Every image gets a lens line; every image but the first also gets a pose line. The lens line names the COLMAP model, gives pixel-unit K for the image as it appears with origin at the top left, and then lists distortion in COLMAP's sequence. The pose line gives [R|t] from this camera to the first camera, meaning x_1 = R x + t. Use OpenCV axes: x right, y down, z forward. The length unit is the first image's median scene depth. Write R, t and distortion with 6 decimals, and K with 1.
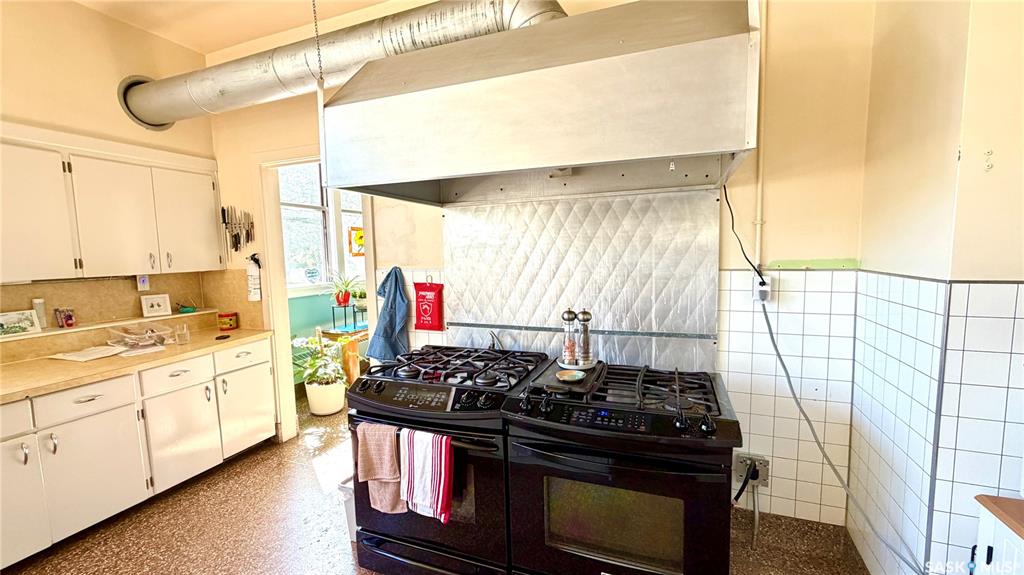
lens RADIAL K [[417.7, 0, 512.0], [0, 417.7, 287.5], [0, 0, 1]] dist [-0.000245, -0.000056]
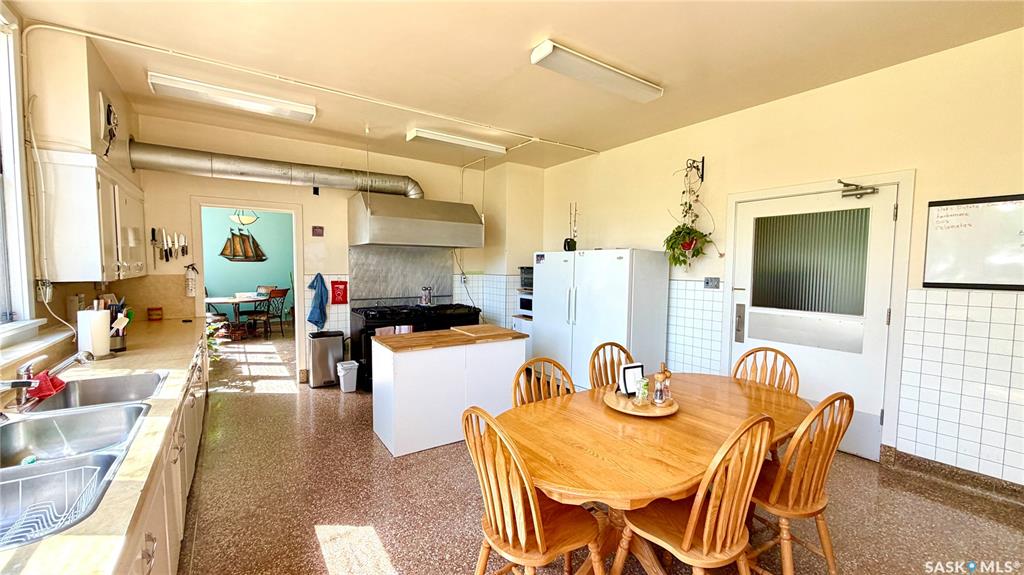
lens RADIAL K [[410.0, 0, 509.6], [0, 410.0, 290.0], [0, 0, 1]] dist [0.000335, 0.000027]
pose [[0.561453, -0.025892, 0.827104, -1.425673], [0.054133, 0.998519, -0.005488, 0.091628], [-0.825736, 0.047855, 0.562022, -0.850980]]
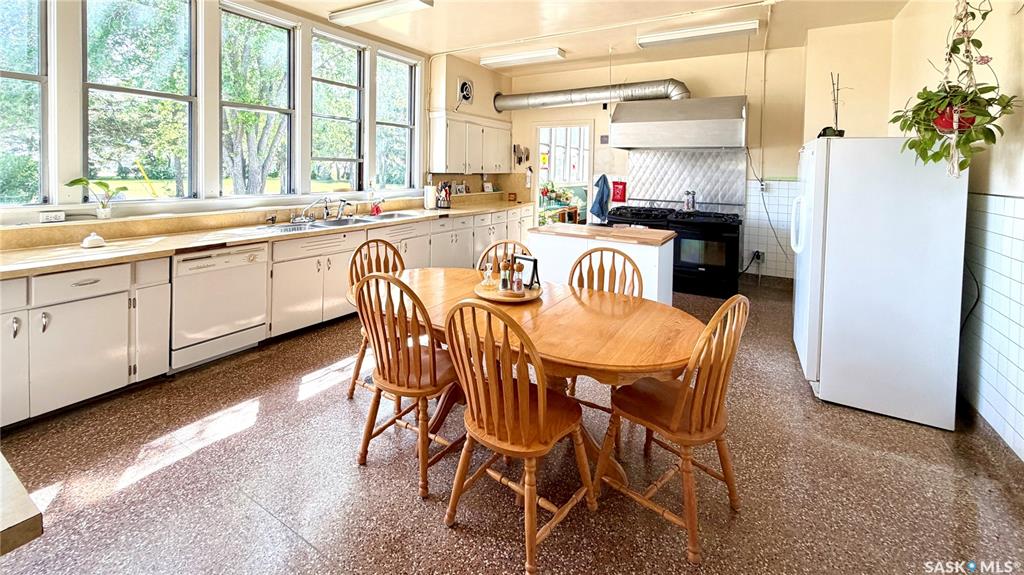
lens RADIAL K [[426.0, 0, 504.1], [0, 426.0, 178.0], [0, 0, 1]] dist [0.000510, 0.000136]
pose [[0.982497, 0.042285, -0.181418, -0.410167], [-0.053851, 0.996786, -0.059304, 0.148789], [0.178327, 0.068036, 0.981616, -1.508483]]
